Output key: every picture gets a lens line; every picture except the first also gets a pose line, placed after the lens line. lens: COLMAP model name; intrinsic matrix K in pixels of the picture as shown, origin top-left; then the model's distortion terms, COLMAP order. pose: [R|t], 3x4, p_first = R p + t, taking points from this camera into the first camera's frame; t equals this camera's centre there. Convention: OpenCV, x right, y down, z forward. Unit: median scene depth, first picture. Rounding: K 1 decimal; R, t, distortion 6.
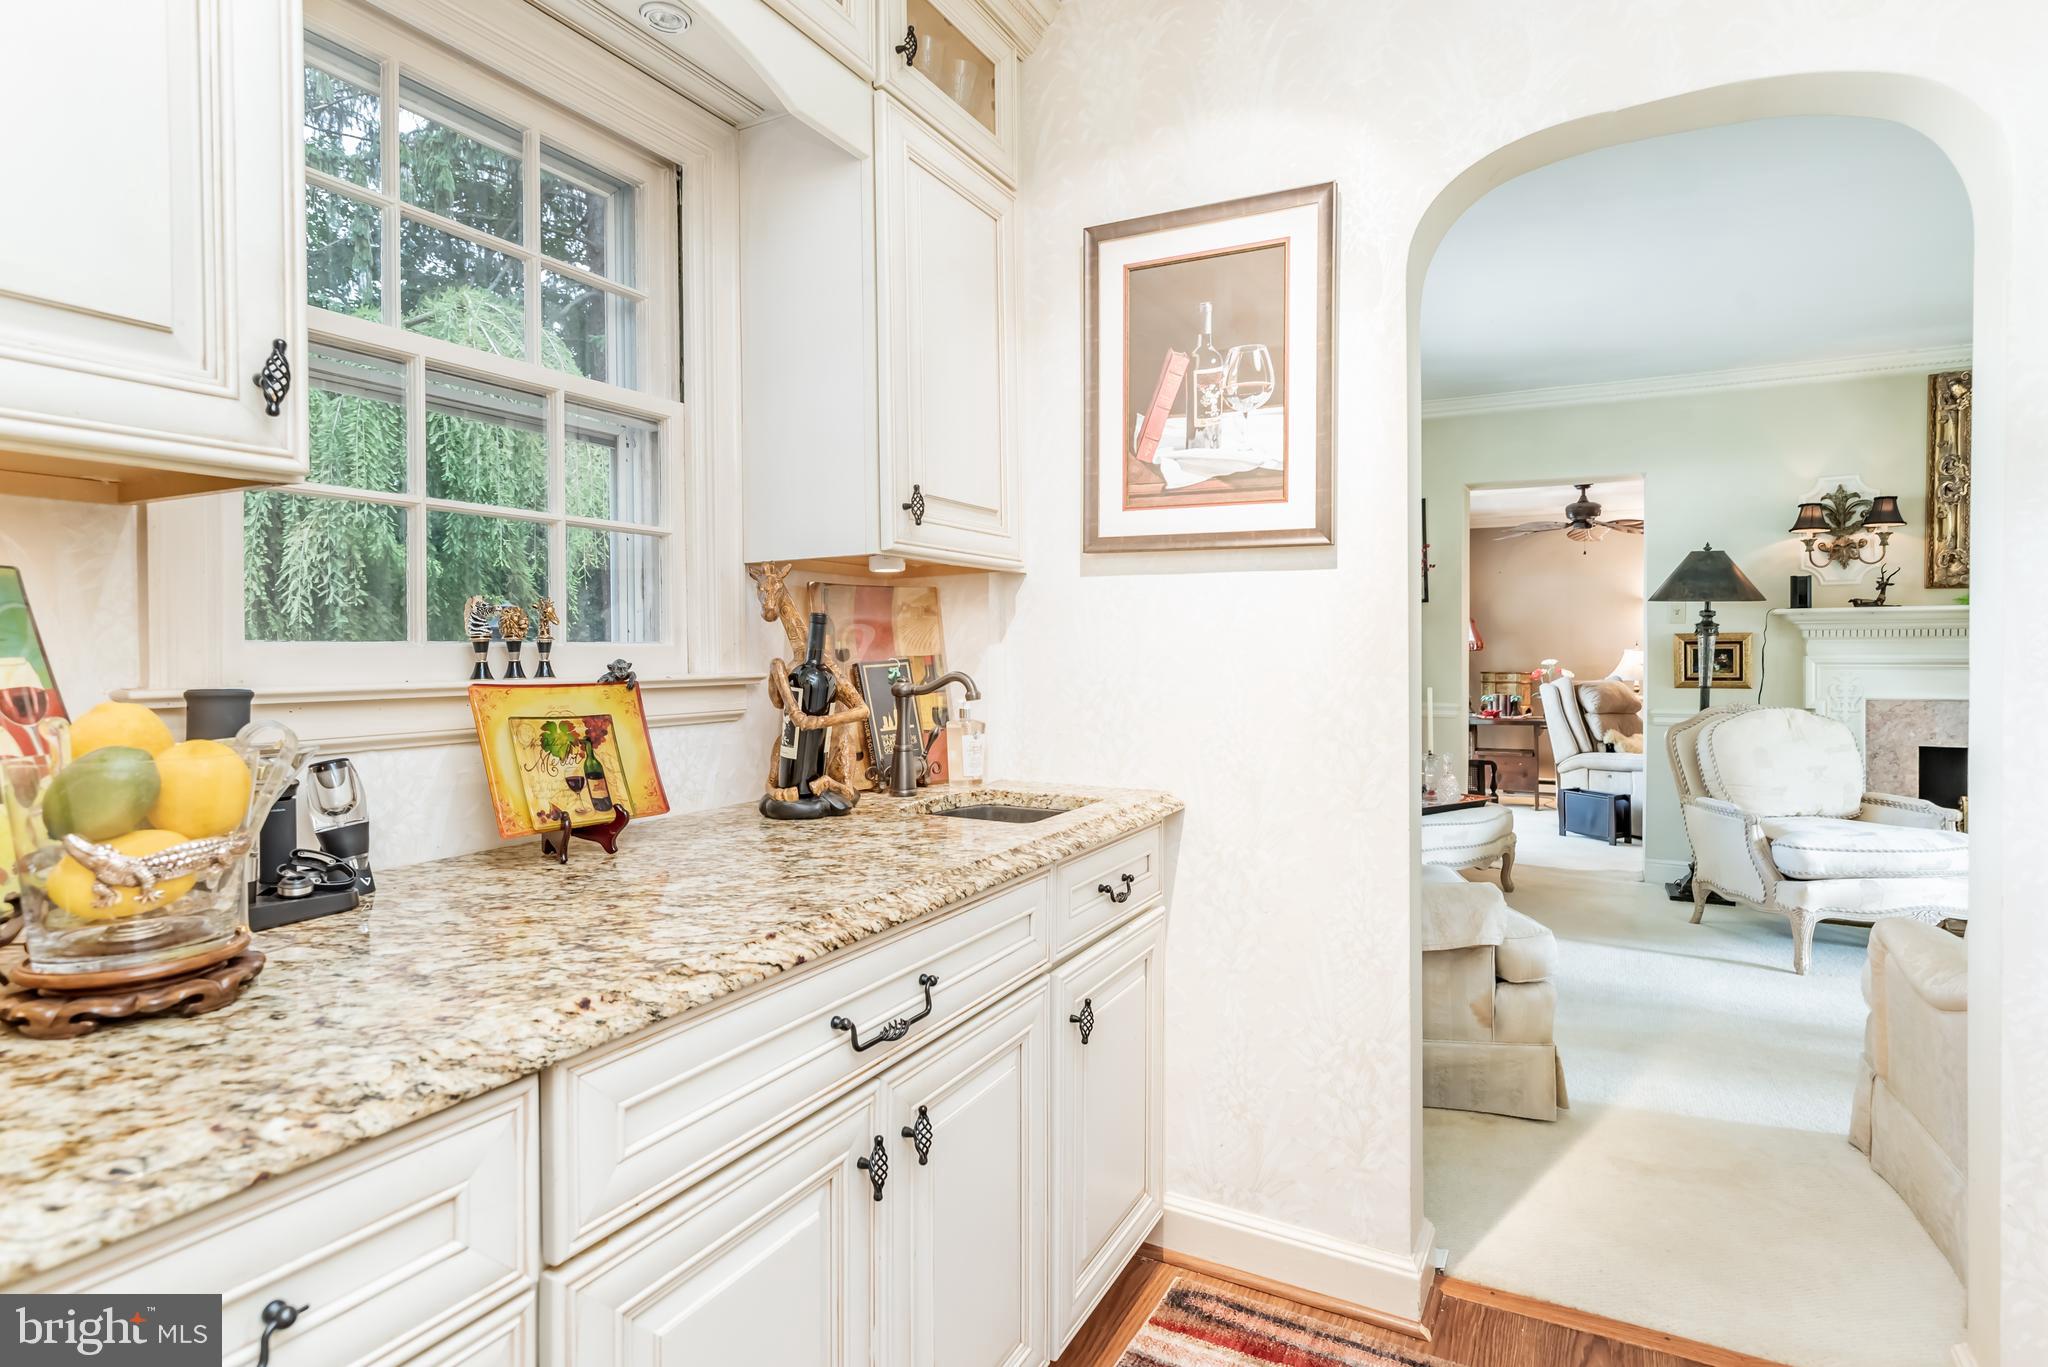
lens RADIAL K [[1038.0, 0, 1062.0], [0, 1038.0, 664.5], [0, 0, 1]] dist [0.002439, 0.000539]
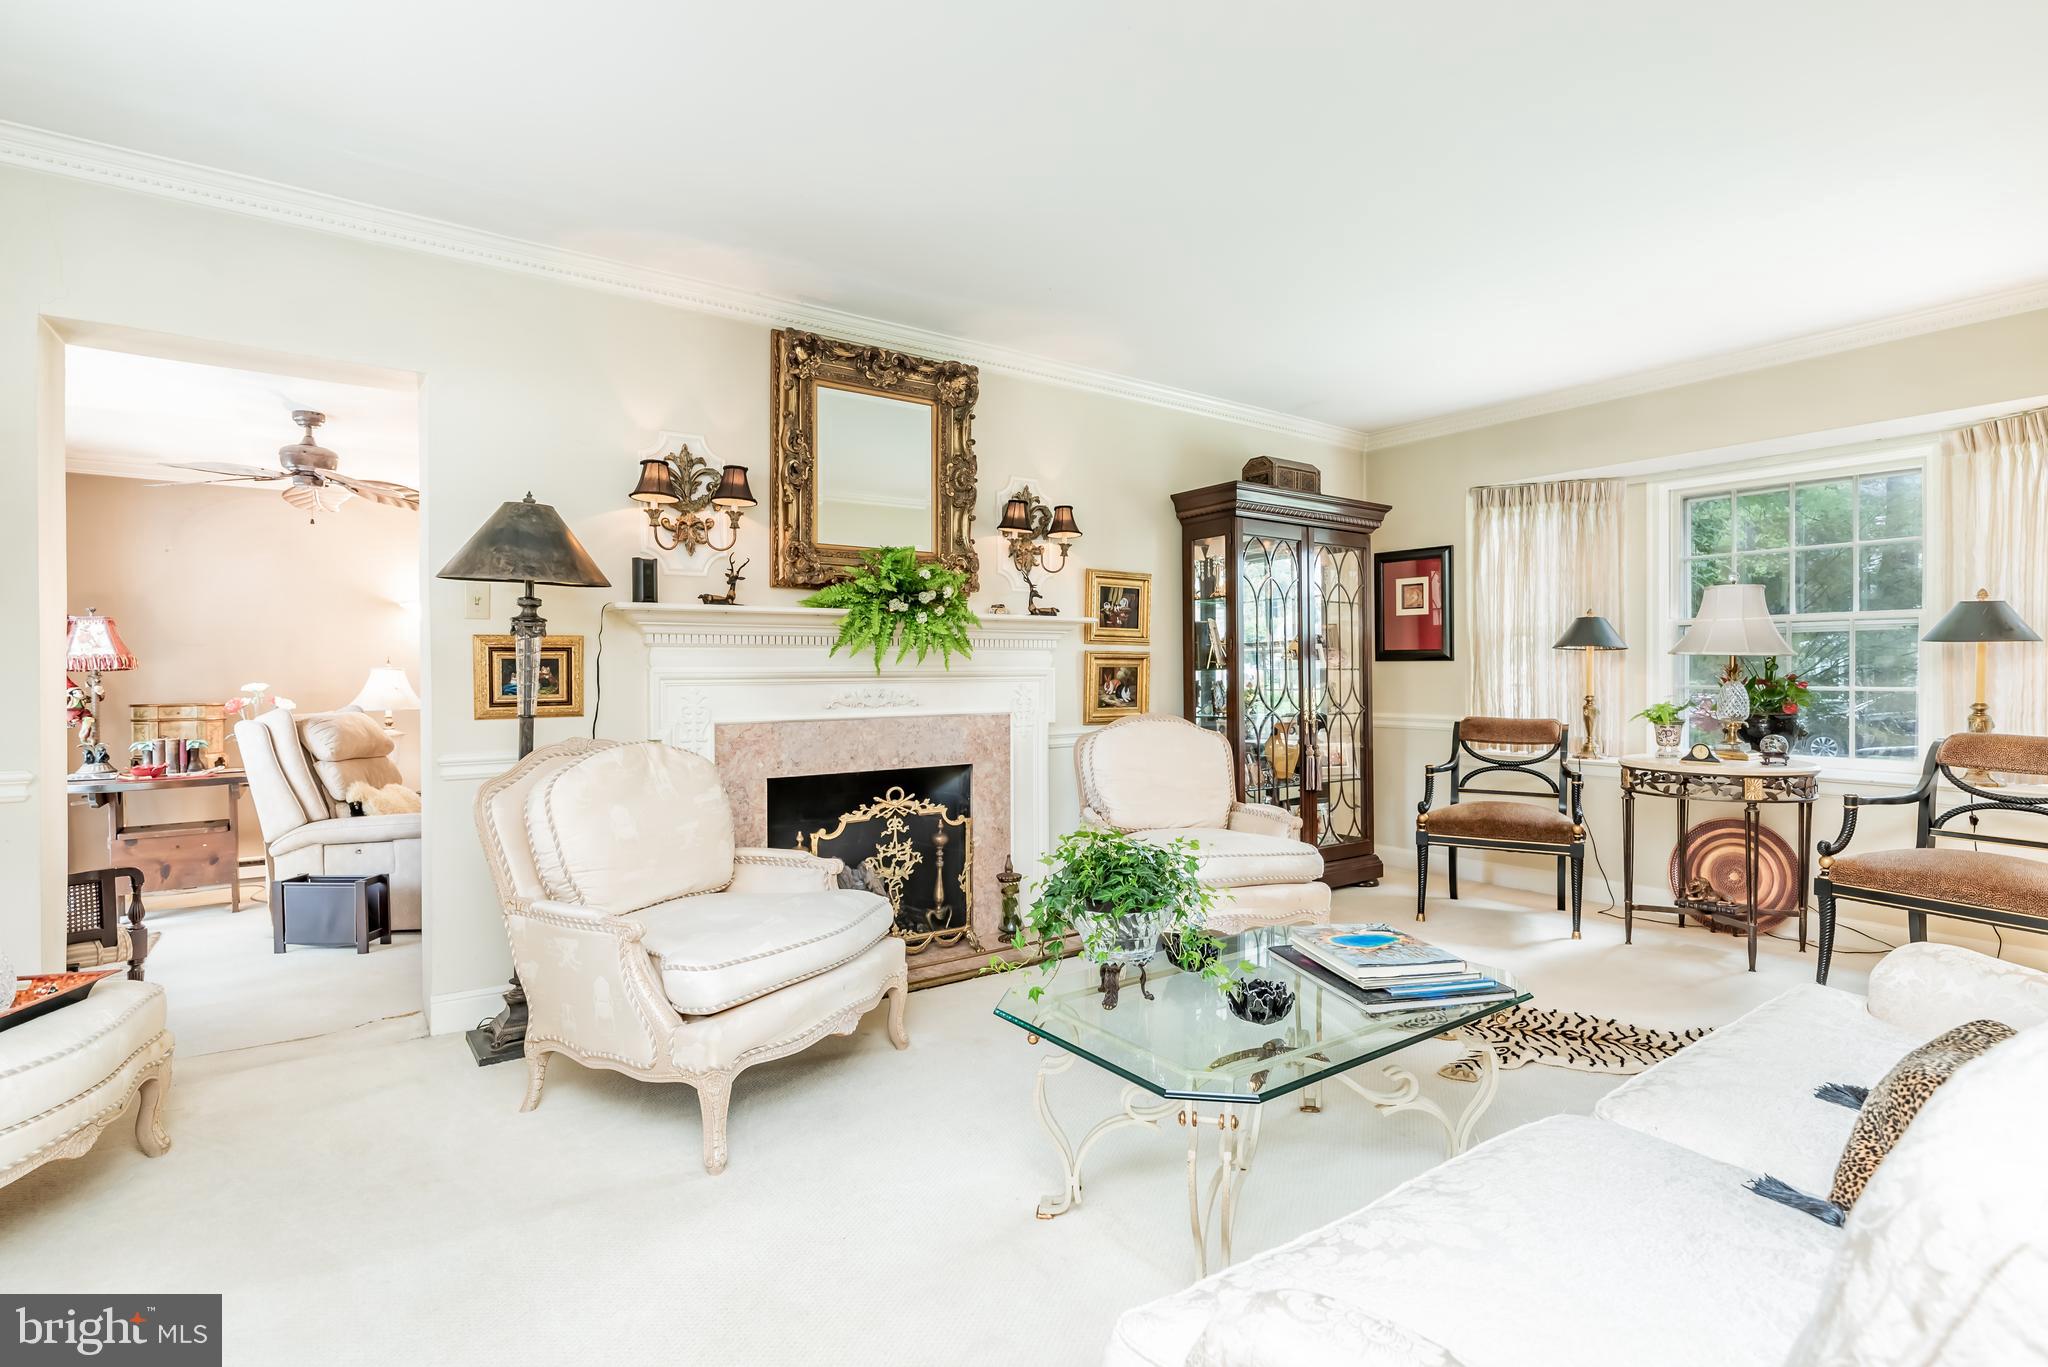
lens RADIAL K [[1004.1, 0, 1037.2], [0, 1004.1, 672.1], [0, 0, 1]] dist [-0.000383, 0.000409]
pose [[0.455515, -0.000007, 0.890228, 0.207540], [0.018712, 0.999779, -0.009566, 0.005985], [-0.890031, 0.021016, 0.455415, 0.432240]]
